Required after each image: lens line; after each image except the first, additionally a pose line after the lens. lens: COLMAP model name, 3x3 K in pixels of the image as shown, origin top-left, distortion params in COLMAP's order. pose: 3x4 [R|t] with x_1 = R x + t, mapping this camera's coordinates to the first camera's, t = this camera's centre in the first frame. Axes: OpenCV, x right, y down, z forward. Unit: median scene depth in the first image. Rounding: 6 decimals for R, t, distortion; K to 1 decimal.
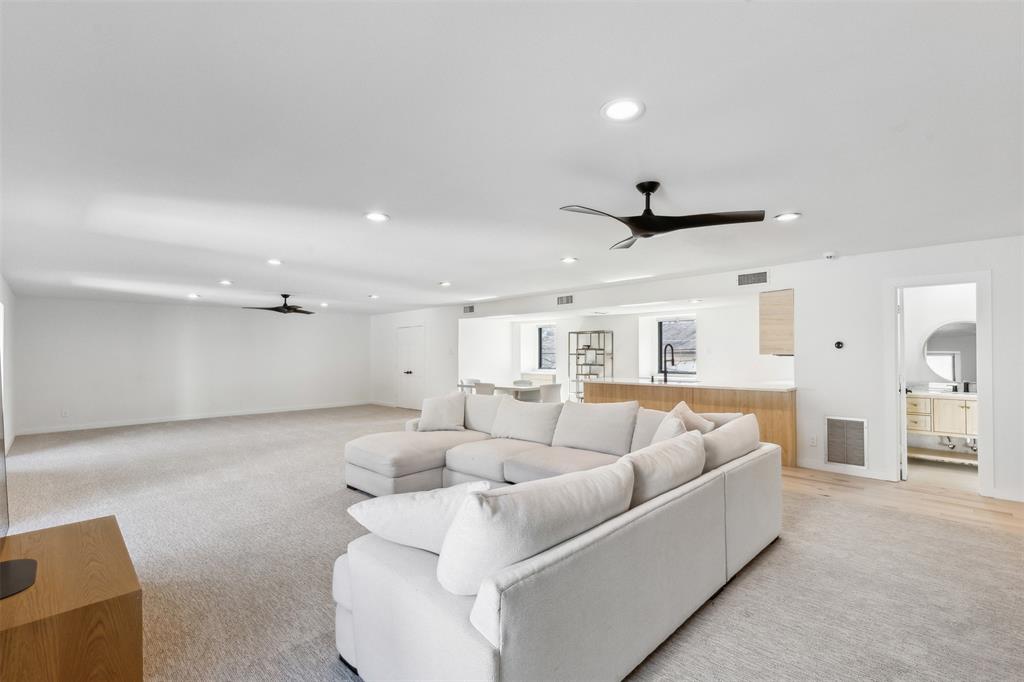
lens RADIAL K [[465.6, 0, 512.2], [0, 465.6, 343.1], [0, 0, 1]] dist [0.004415, 0.000392]
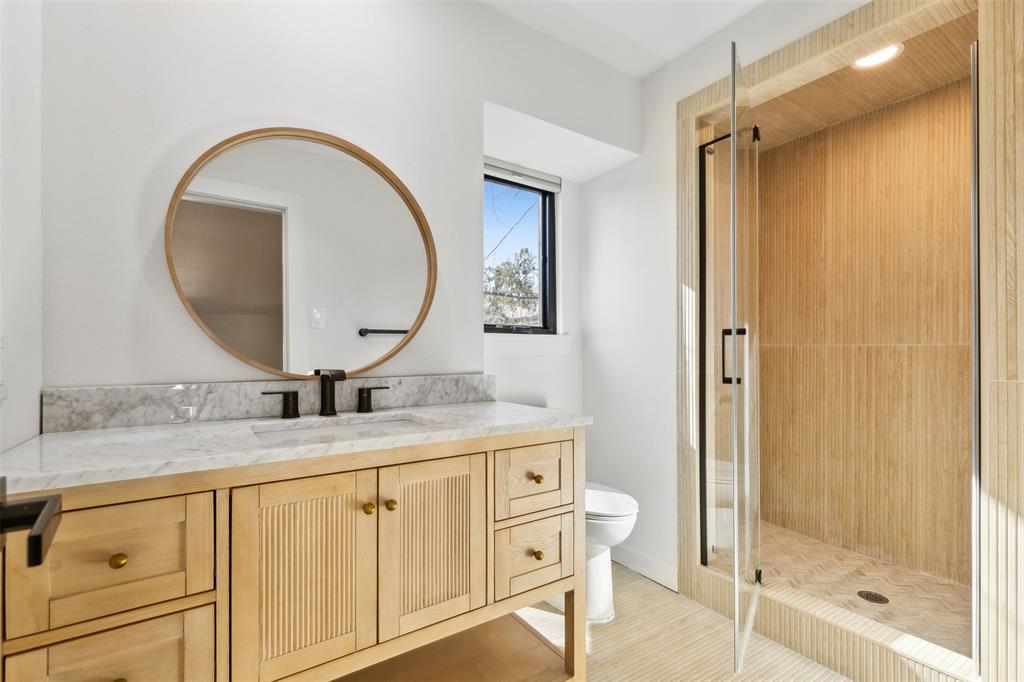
lens RADIAL K [[465.6, 0, 512.2], [0, 465.6, 345.7], [0, 0, 1]] dist [0.004415, 0.000392]
pose [[0.188608, 0.004864, 0.982040, 0.759609], [-0.011514, 0.999930, -0.002742, 0.069330], [-0.981985, -0.010790, 0.188651, 0.872102]]
